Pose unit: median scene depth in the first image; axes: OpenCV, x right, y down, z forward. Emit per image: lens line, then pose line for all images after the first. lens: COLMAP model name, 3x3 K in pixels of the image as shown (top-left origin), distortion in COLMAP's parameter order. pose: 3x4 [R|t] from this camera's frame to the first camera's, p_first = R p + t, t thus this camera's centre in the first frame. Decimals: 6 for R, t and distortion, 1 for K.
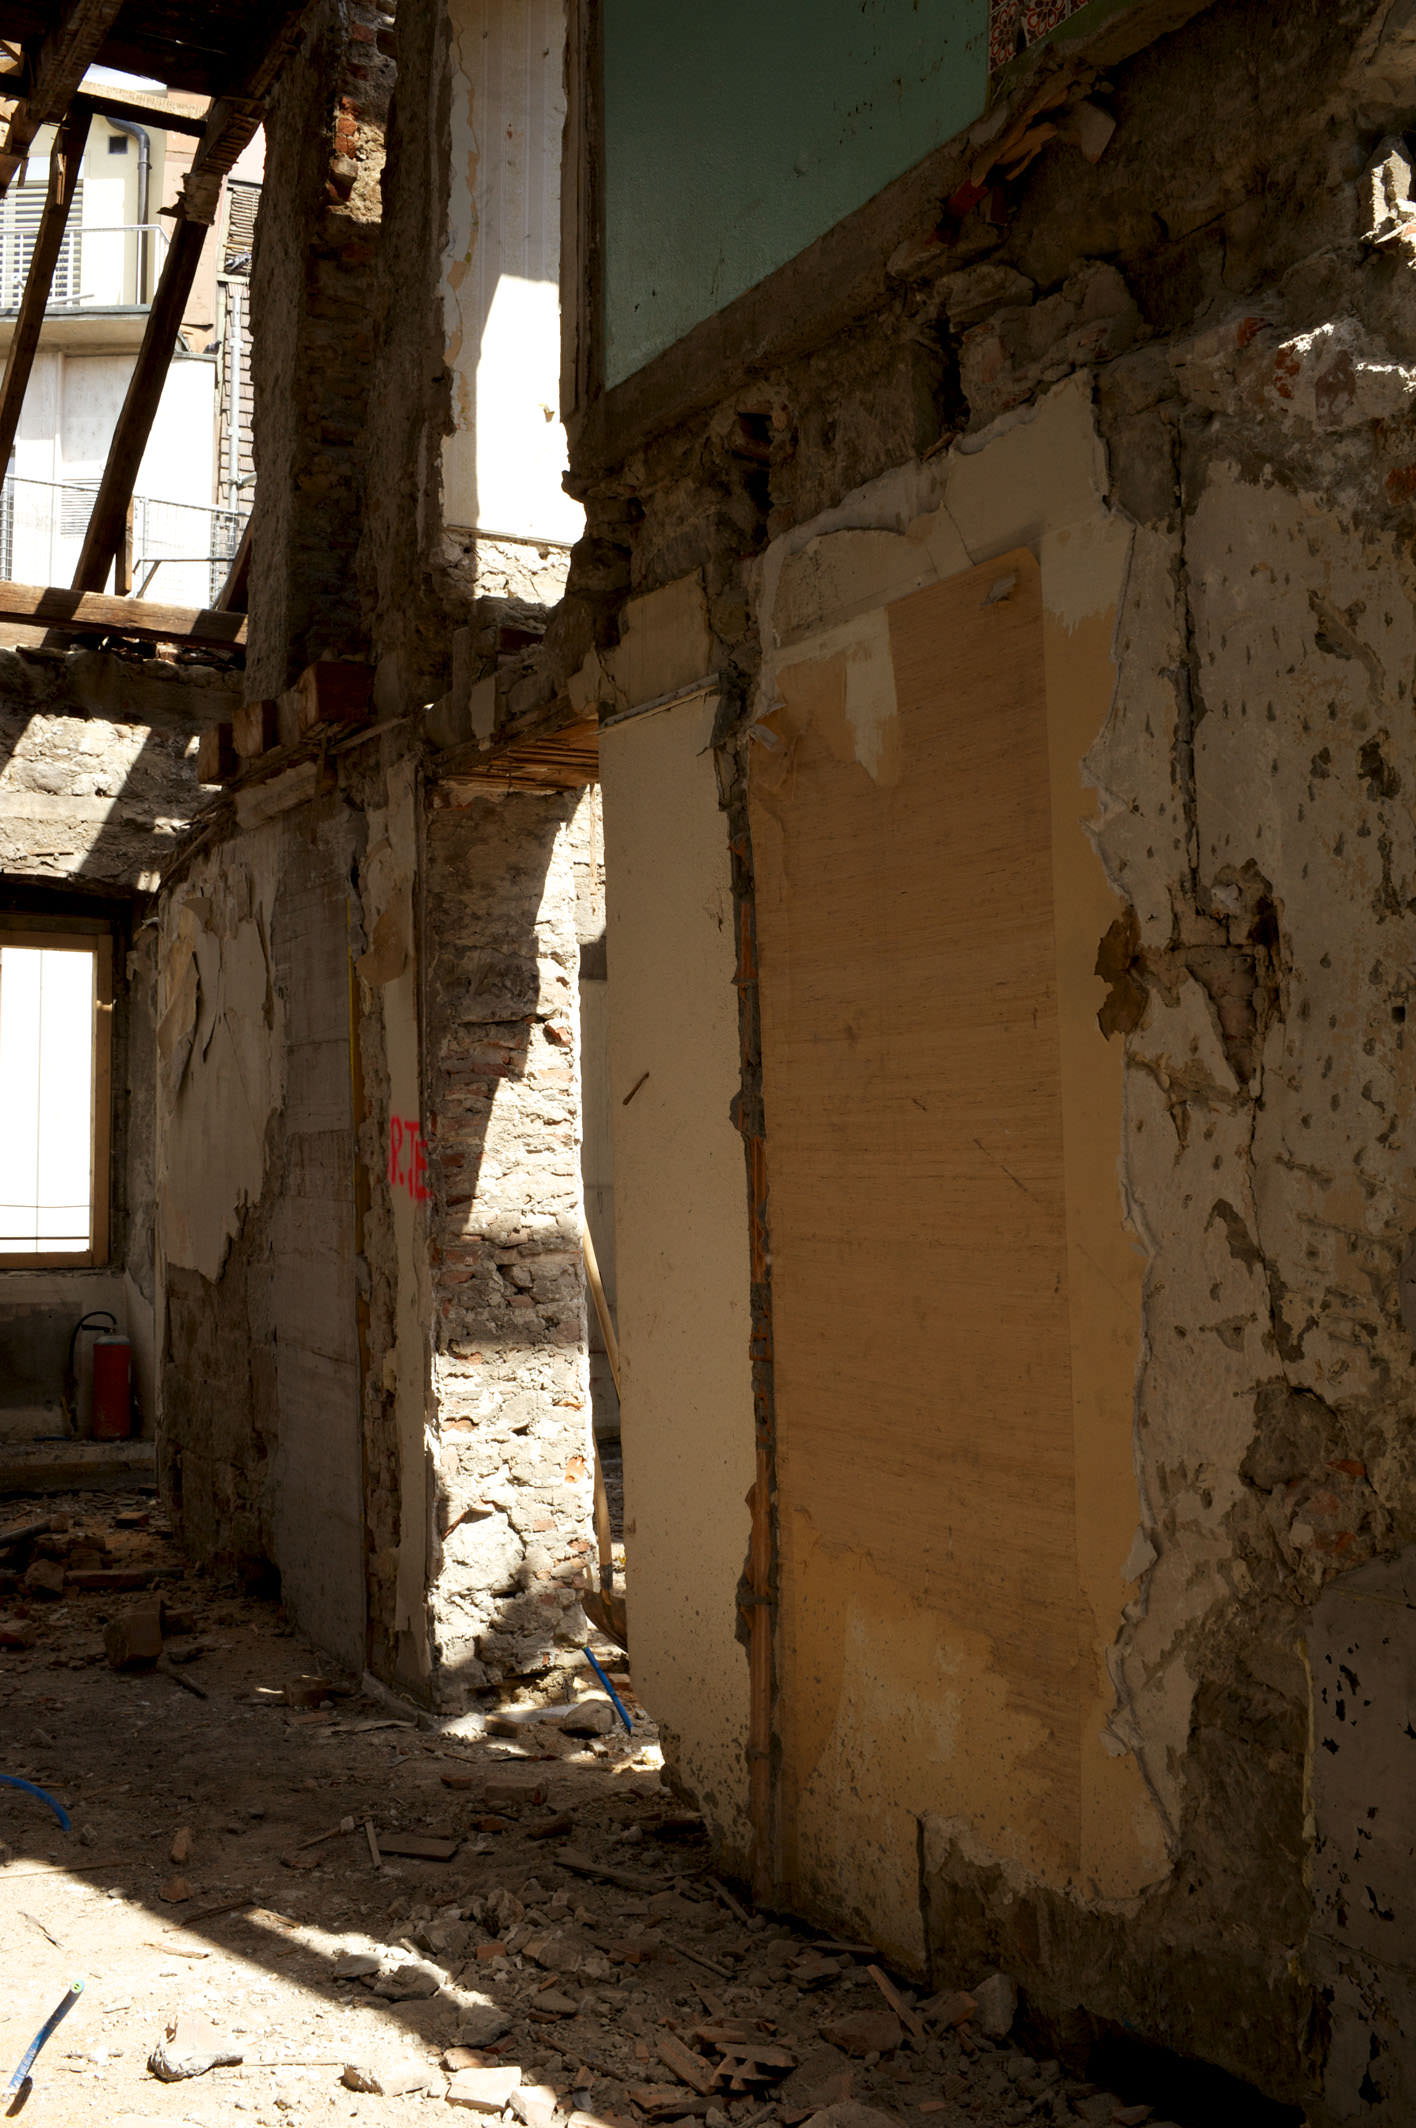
lens RADIAL K [[2137.1, 0, 671.7], [0, 2137.1, 1085.9], [0, 0, 1]] dist [-0.060690, 0.000000]
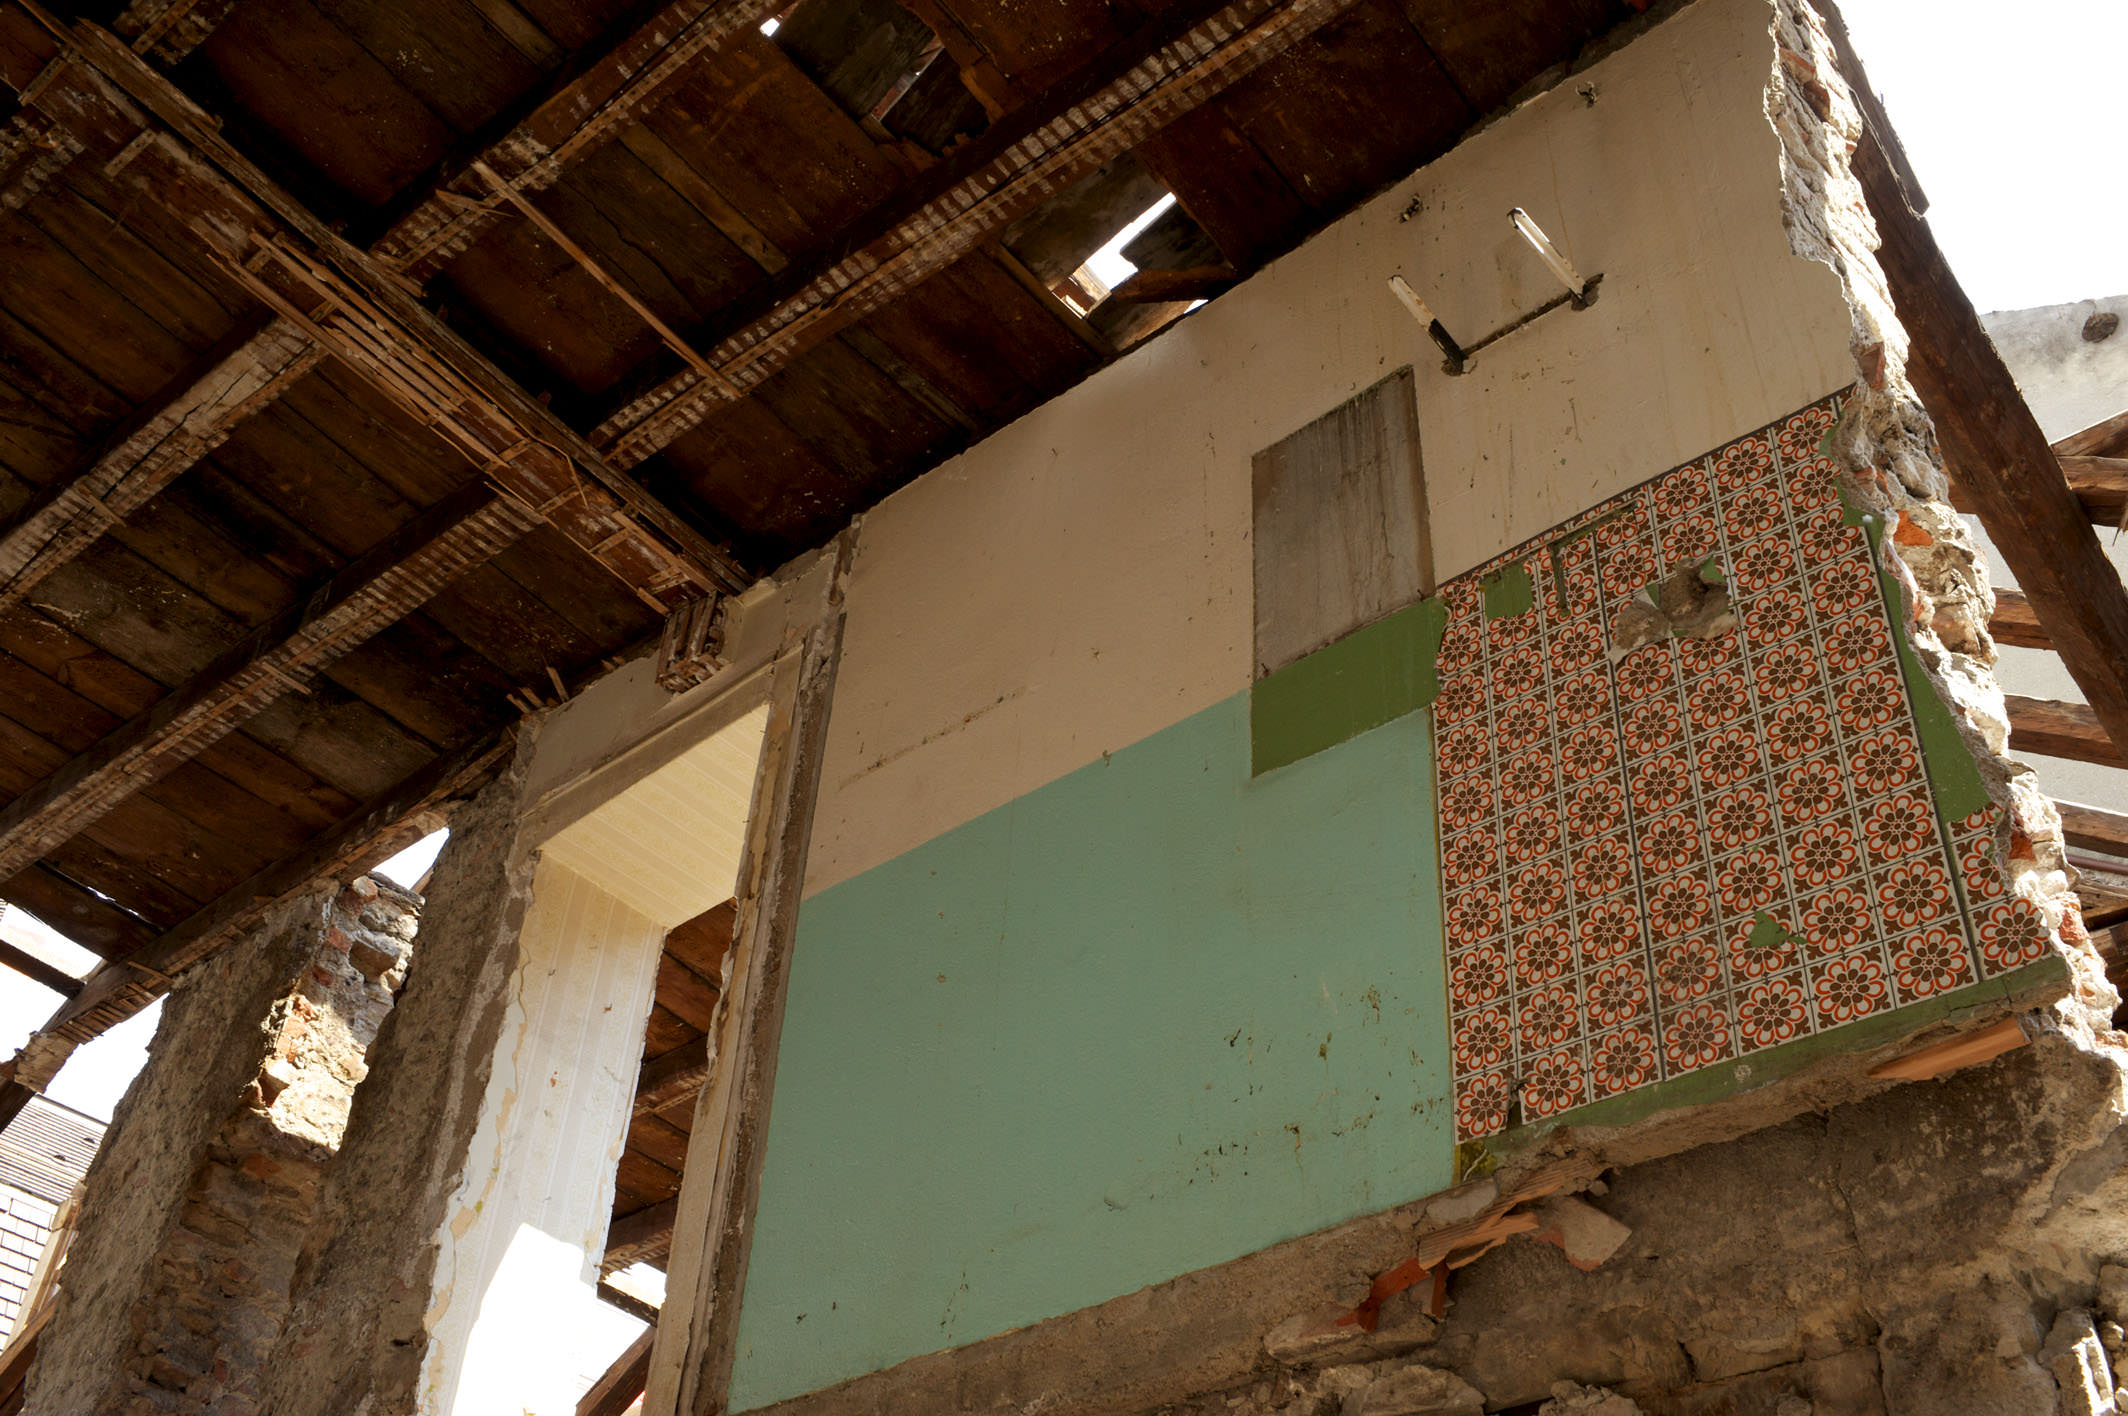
lens RADIAL K [[2137.1, 0, 1042.6], [0, 2137.1, 708.1], [0, 0, 1]] dist [-0.060690, 0.000000]
pose [[0.922669, 0.283033, 0.261868, -0.216934], [-0.064268, 0.782510, -0.619312, -0.063939], [-0.380200, 0.554590, 0.740187, 0.267506]]
